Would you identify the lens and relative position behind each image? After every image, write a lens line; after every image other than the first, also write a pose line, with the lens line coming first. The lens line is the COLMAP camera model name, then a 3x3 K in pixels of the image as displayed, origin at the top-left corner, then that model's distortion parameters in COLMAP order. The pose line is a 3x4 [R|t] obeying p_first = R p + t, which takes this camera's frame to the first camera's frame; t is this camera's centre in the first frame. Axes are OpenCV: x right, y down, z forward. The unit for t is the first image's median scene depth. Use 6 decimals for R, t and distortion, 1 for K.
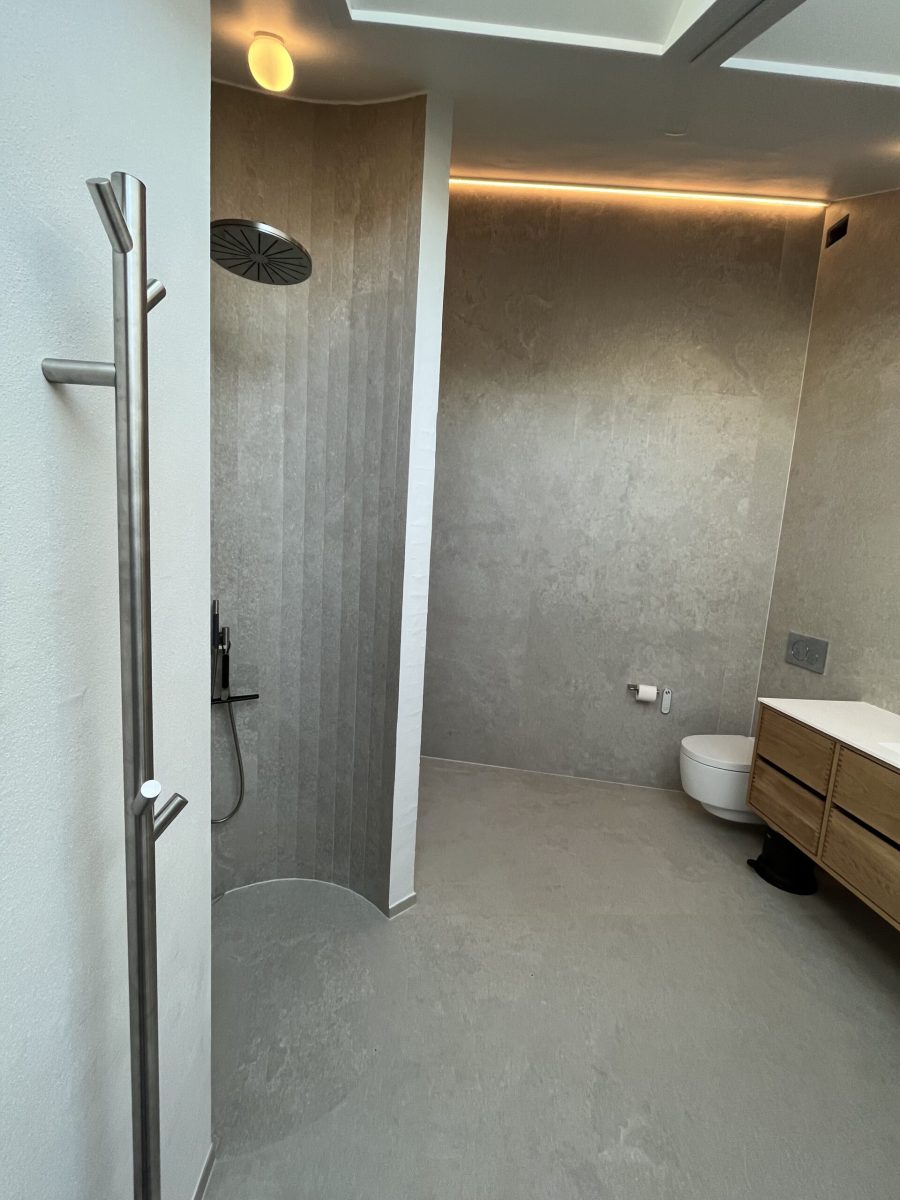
lens RADIAL K [[484.9, 0, 448.2], [0, 484.9, 599.8], [0, 0, 1]] dist [-0.003652, -0.000257]
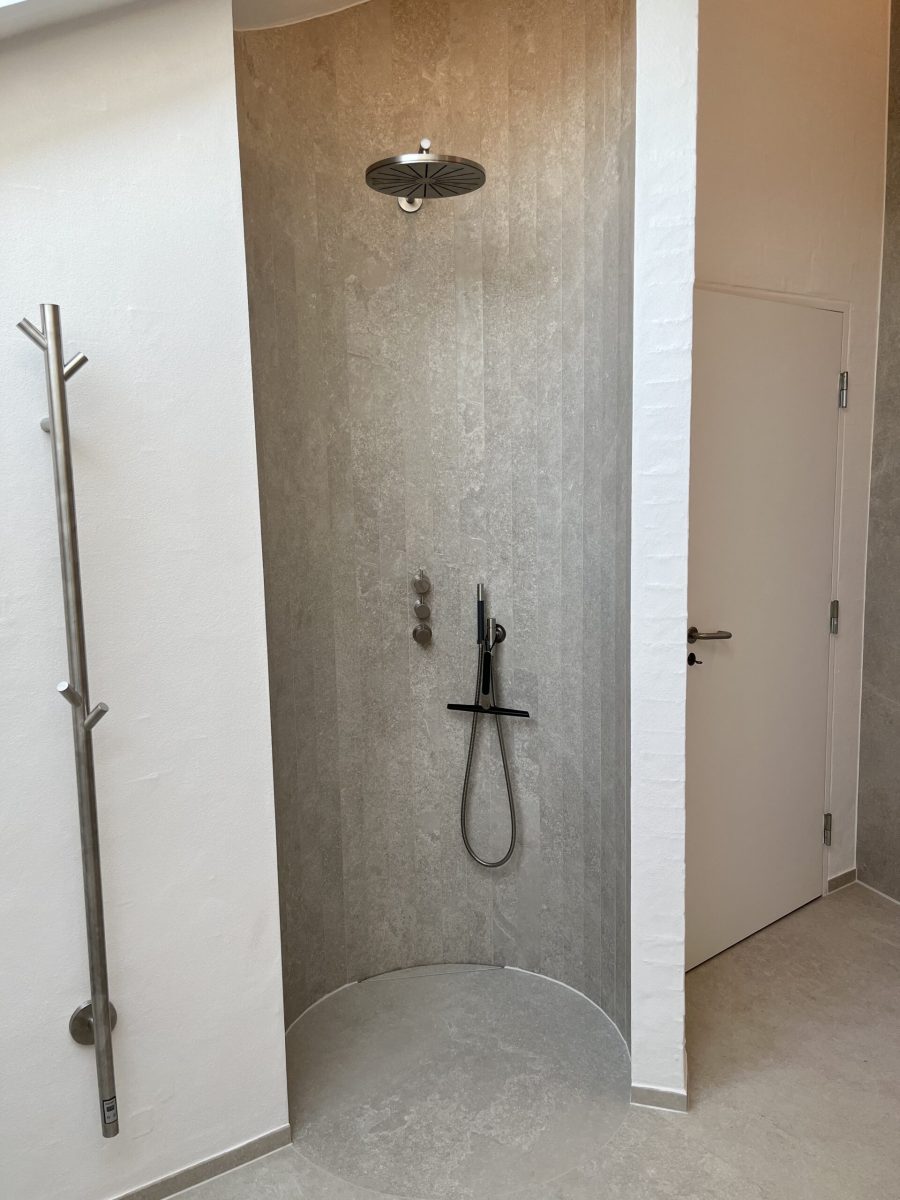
lens RADIAL K [[914.9, 0, 454.7], [0, 914.9, 595.8], [0, 0, 1]] dist [0.057488, -0.068959]
pose [[0.518475, 0.047956, -0.853747, 0.610284], [-0.055474, 0.998209, 0.022382, -0.008307], [0.853292, 0.035756, 0.520206, 0.127181]]
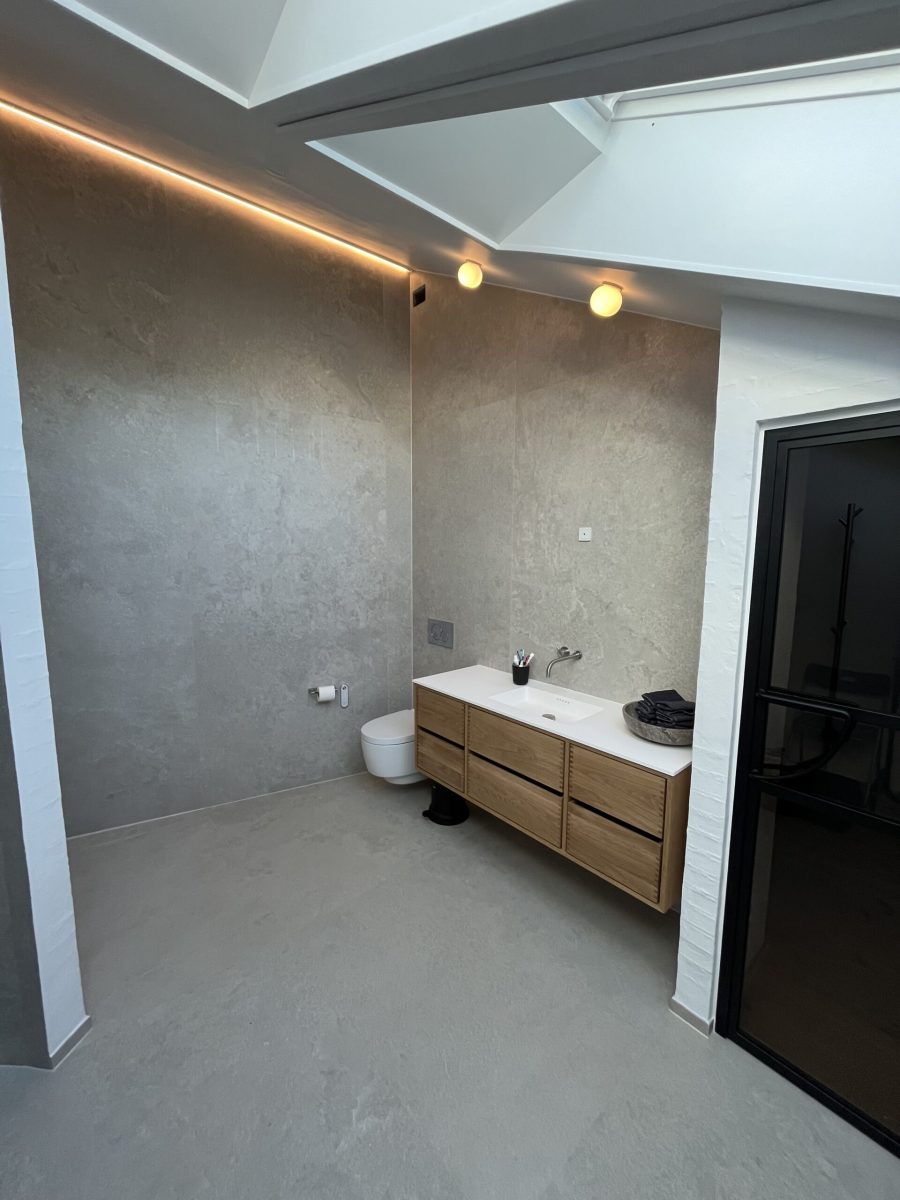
lens RADIAL K [[484.9, 0, 447.7], [0, 484.9, 598.8], [0, 0, 1]] dist [-0.003652, -0.000257]
pose [[0.791718, -0.131382, 0.596592, 0.015475], [0.122746, 0.990895, 0.055324, -0.048581], [-0.598428, 0.029428, 0.800636, -0.022404]]
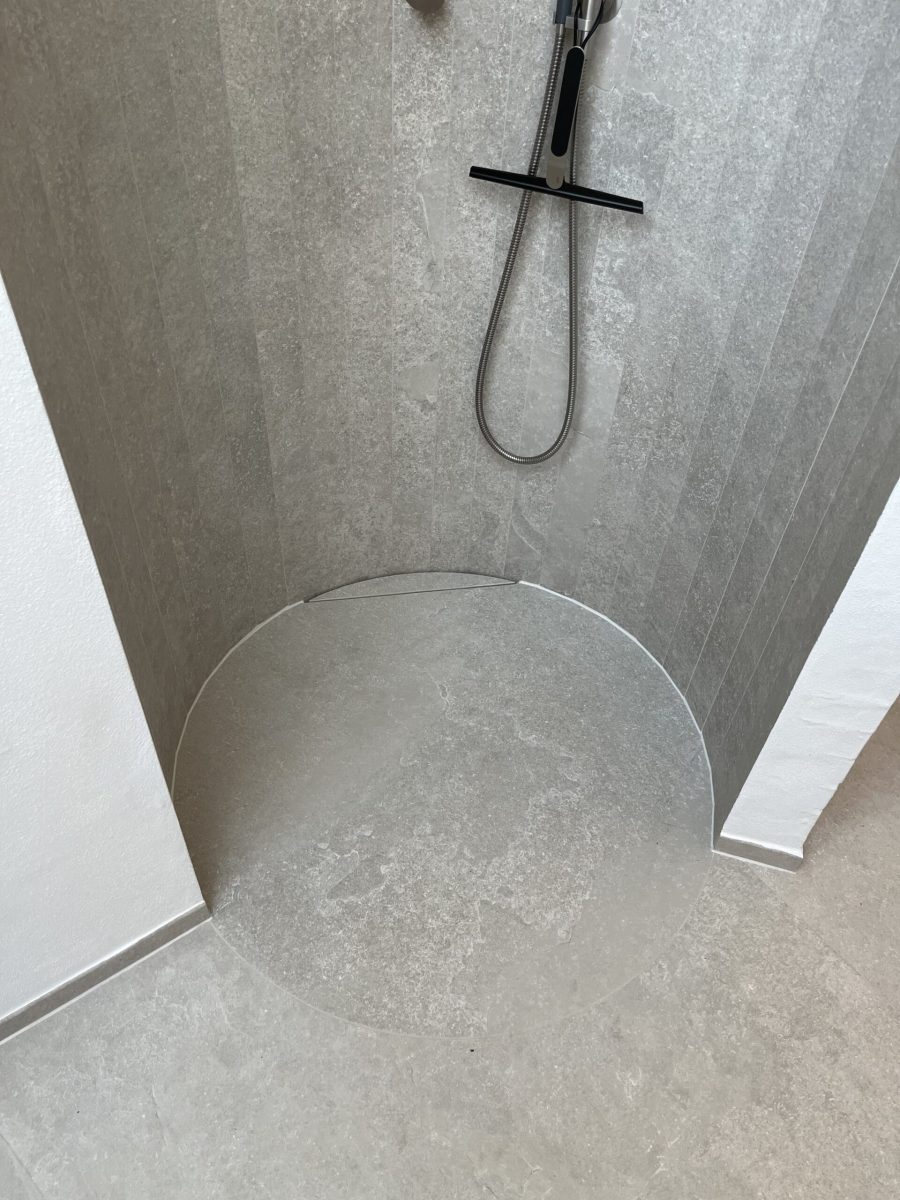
lens RADIAL K [[914.9, 0, 447.7], [0, 914.9, 607.8], [0, 0, 1]] dist [0.057488, -0.068959]
pose [[0.539747, 0.588179, -0.602261, 0.094110], [-0.119028, 0.761556, 0.637076, 0.005004], [0.833370, -0.272174, 0.481057, 0.381708]]
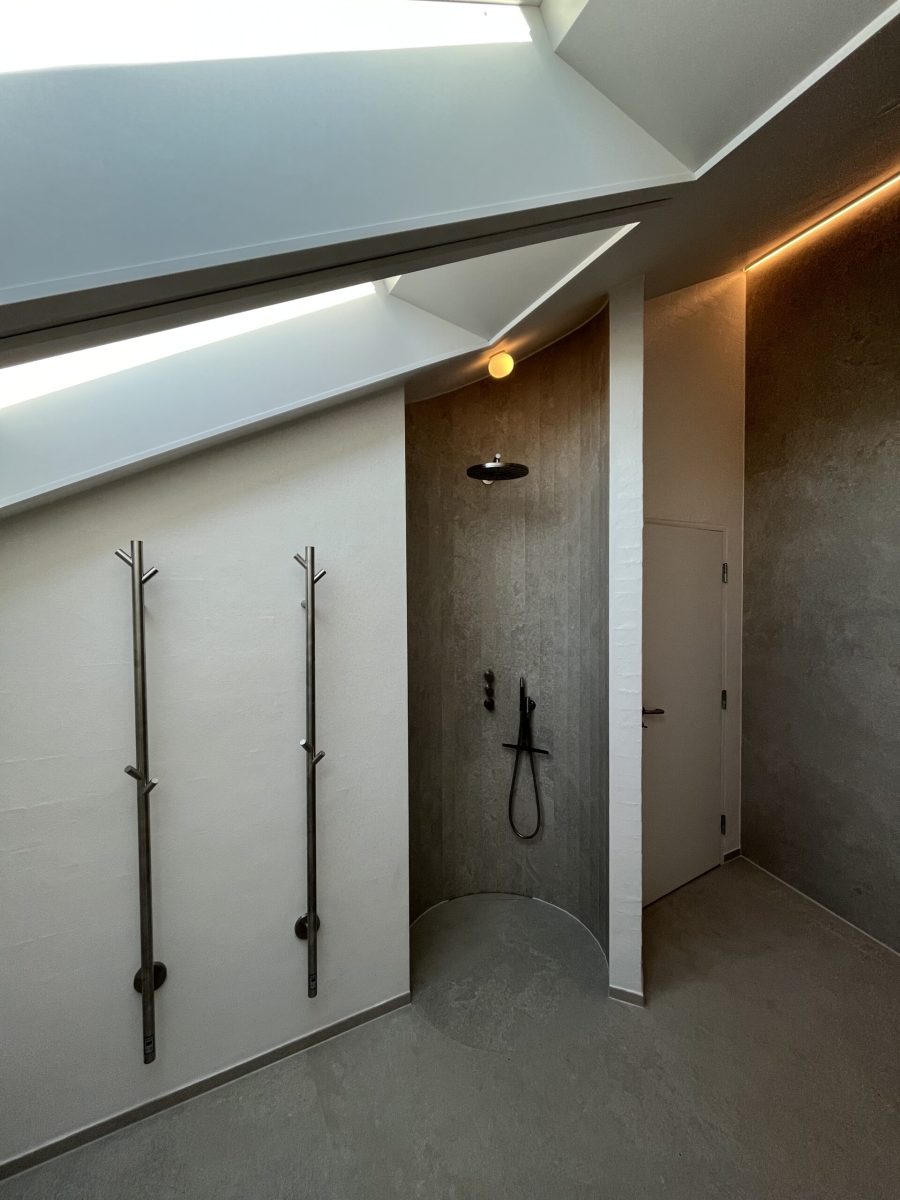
lens RADIAL K [[484.9, 0, 446.8], [0, 484.9, 598.9], [0, 0, 1]] dist [-0.003652, -0.000257]
pose [[0.419509, -0.044771, -0.906646, 0.590031], [-0.083091, 0.992696, -0.087467, -0.067871], [0.903940, 0.112027, 0.412725, 0.116285]]
